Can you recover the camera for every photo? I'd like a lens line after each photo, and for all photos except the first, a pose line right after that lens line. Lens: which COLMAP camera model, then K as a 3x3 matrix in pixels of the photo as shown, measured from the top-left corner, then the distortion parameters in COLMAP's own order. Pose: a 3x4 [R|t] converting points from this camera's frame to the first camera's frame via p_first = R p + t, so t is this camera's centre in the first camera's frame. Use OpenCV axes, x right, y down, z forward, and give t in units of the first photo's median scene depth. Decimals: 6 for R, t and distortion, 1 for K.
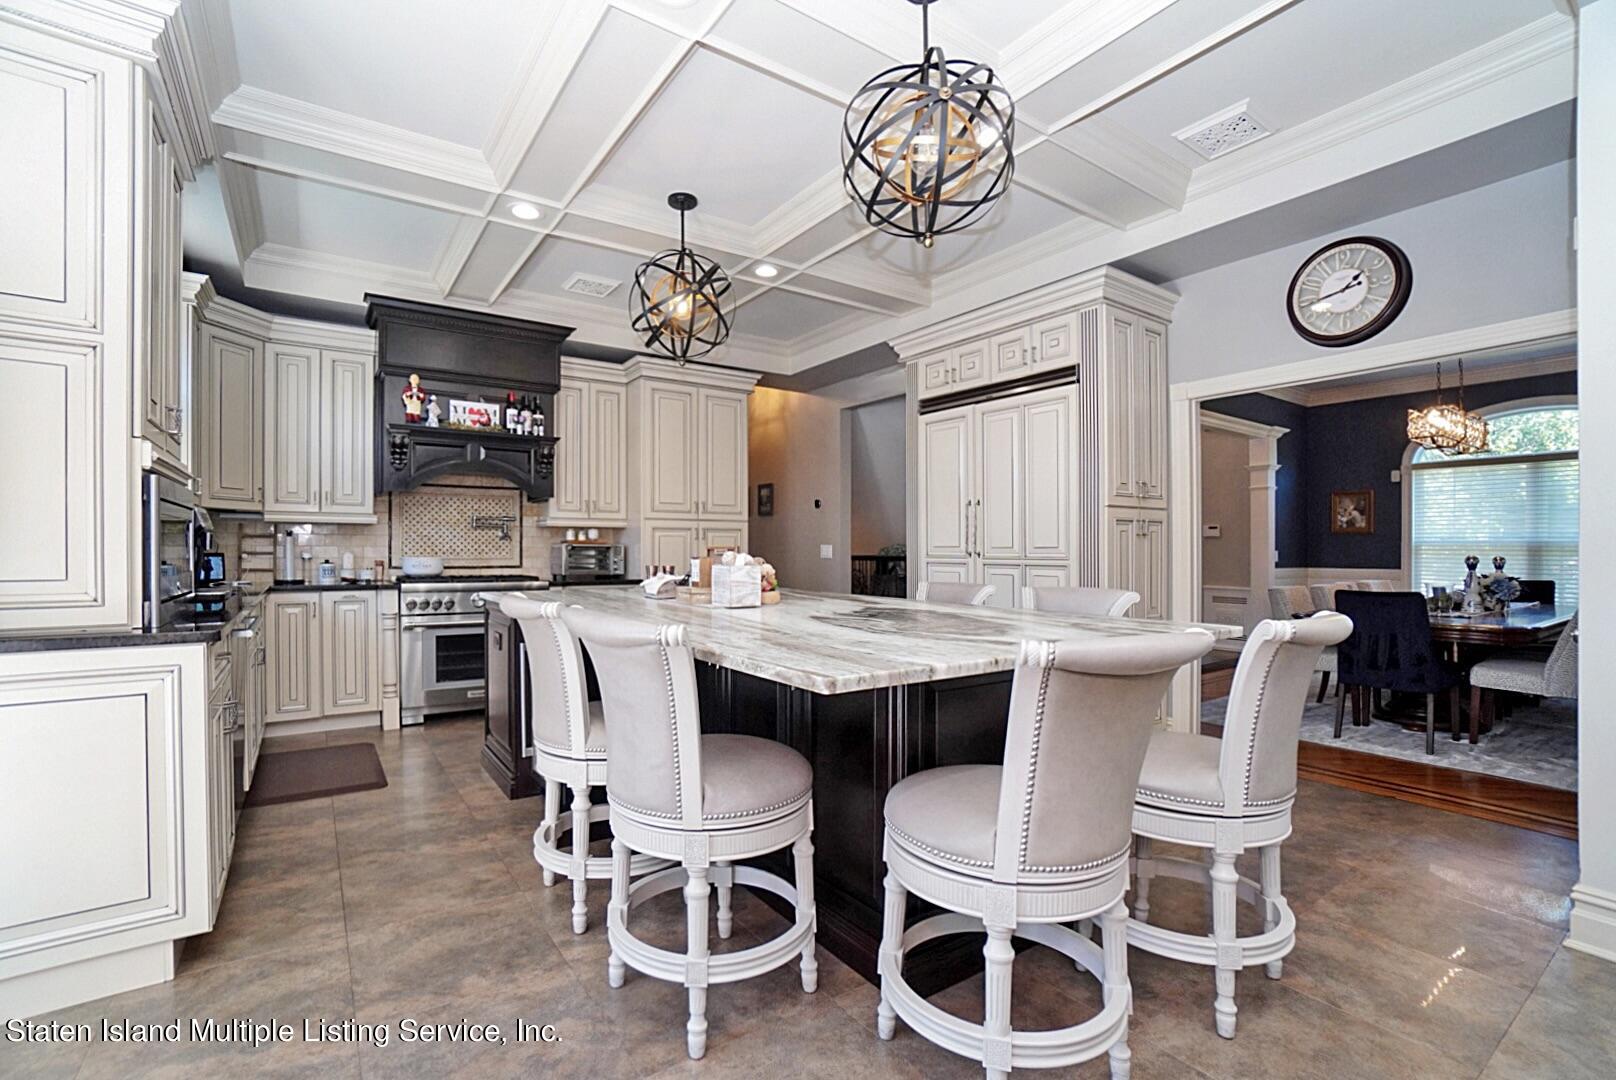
lens RADIAL K [[719.9, 0, 833.0], [0, 719.9, 539.5], [0, 0, 1]] dist [-0.000156, 0.000180]
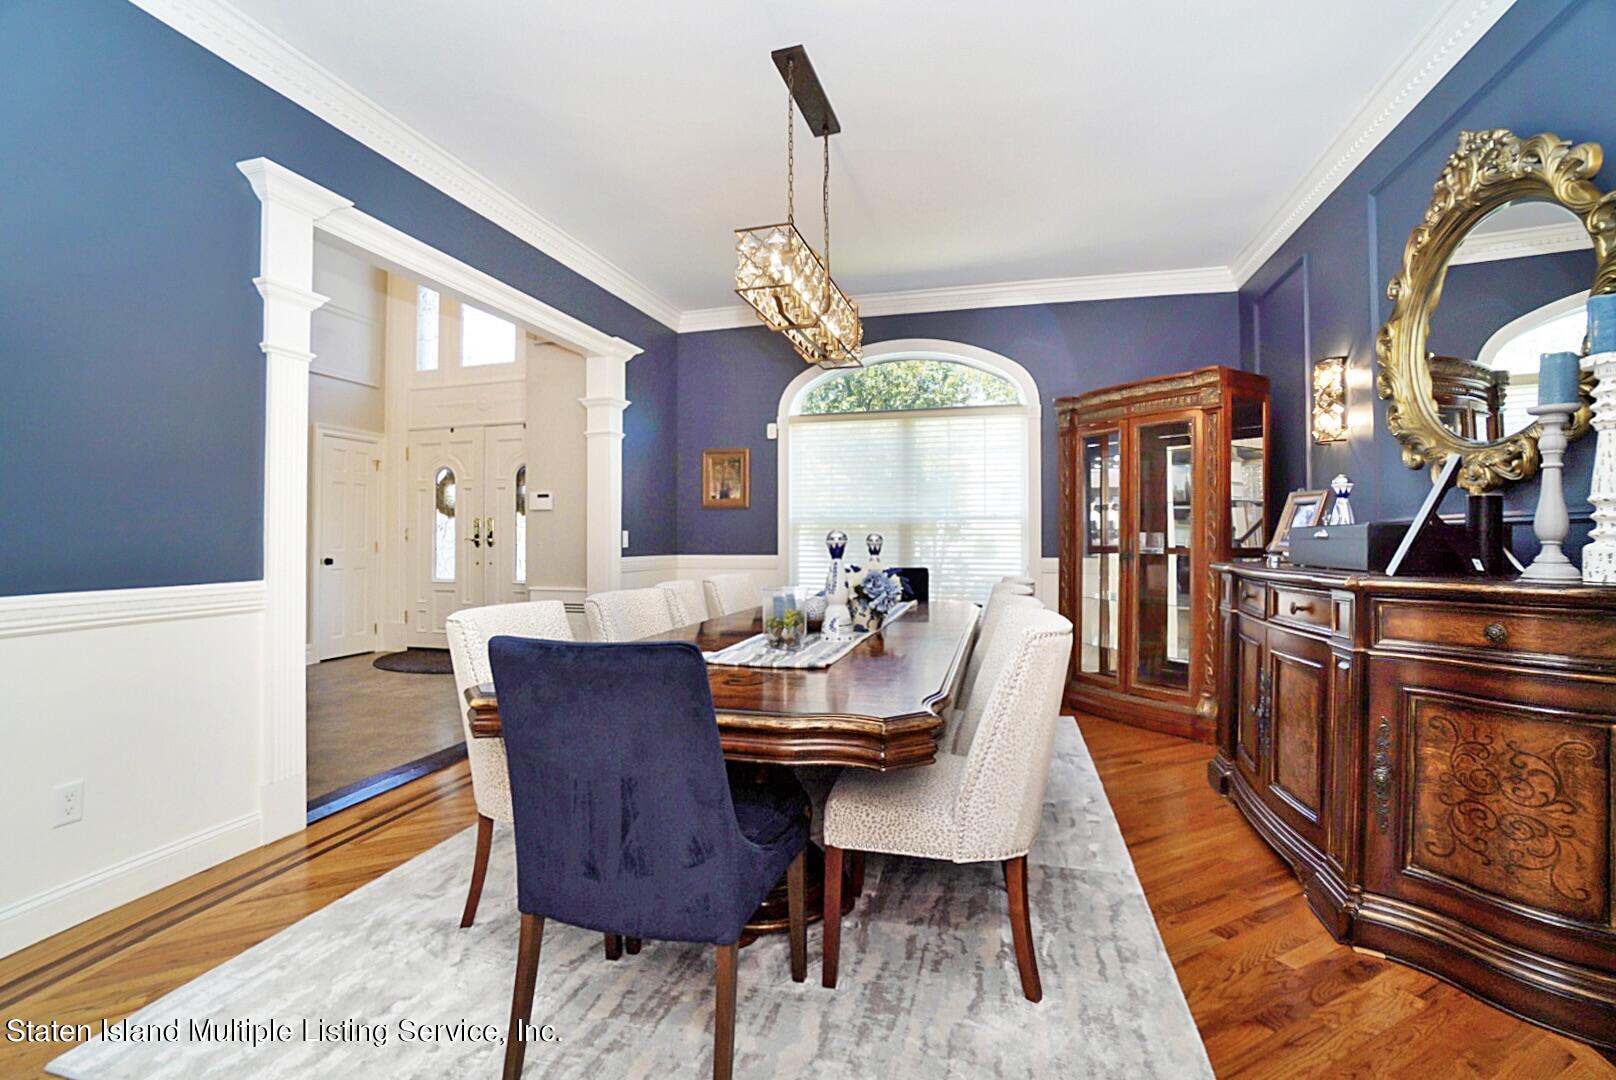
lens RADIAL K [[719.9, 0, 833.0], [0, 719.9, 539.5], [0, 0, 1]] dist [-0.000156, 0.000180]
pose [[0.767863, -0.006952, 0.640576, 0.408357], [-0.003951, 0.999871, 0.015586, 0.015233], [-0.640601, -0.014499, 0.767737, 0.445625]]
